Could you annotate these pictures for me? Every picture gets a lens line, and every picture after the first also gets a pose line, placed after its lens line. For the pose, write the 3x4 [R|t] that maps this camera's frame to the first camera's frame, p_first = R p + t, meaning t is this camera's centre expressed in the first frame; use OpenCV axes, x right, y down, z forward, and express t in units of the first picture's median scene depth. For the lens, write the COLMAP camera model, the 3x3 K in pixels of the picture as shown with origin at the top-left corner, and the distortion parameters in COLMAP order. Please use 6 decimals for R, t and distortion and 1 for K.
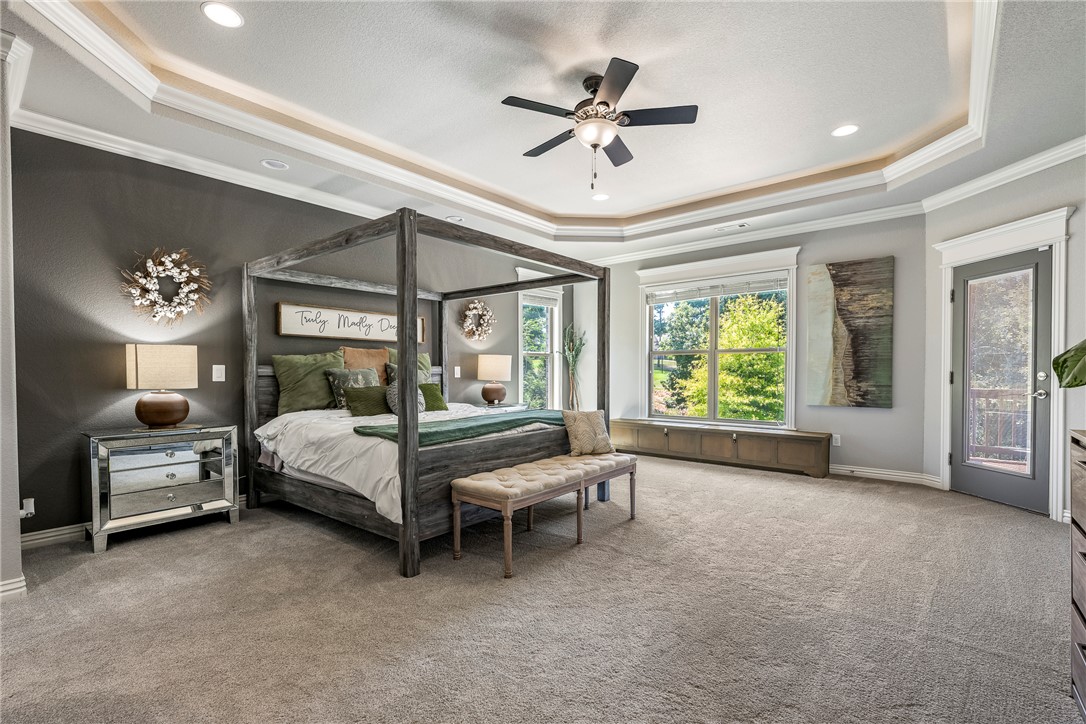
lens RADIAL K [[487.5, 0, 540.7], [0, 487.5, 379.2], [0, 0, 1]] dist [0.000745, 0.000353]
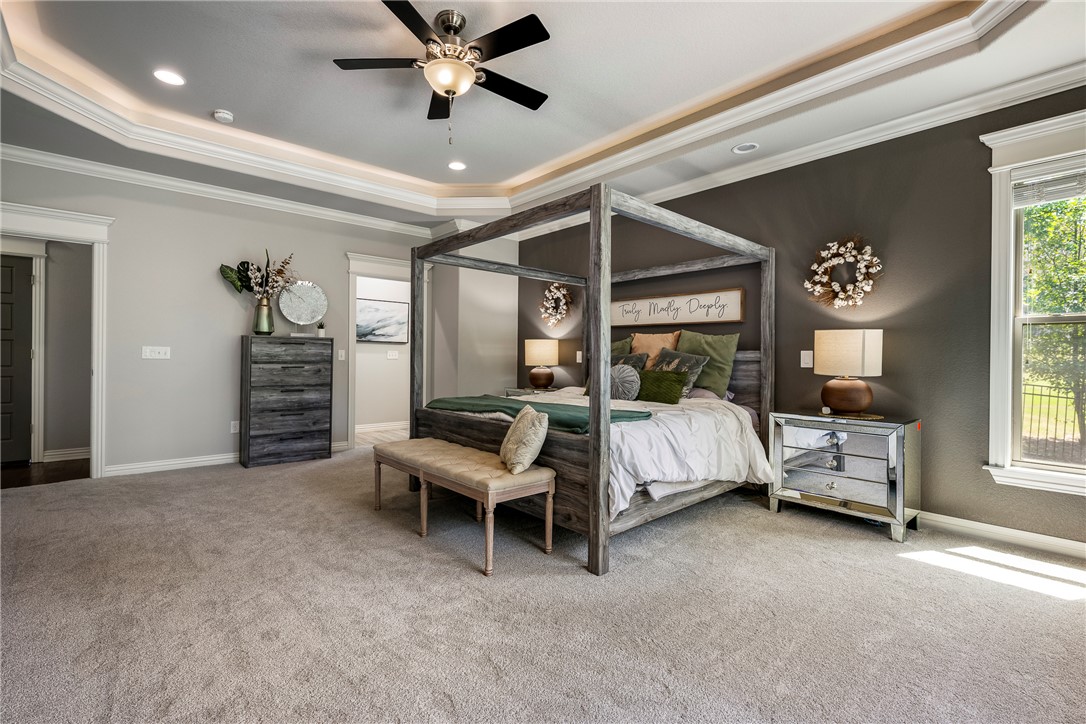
lens RADIAL K [[487.5, 0, 542.7], [0, 487.5, 358.2], [0, 0, 1]] dist [0.000745, 0.000353]
pose [[-0.142156, 0.005545, -0.989829, 0.679904], [-0.024800, 0.999650, 0.009162, -0.016506], [0.989534, 0.025850, -0.141969, 0.937496]]
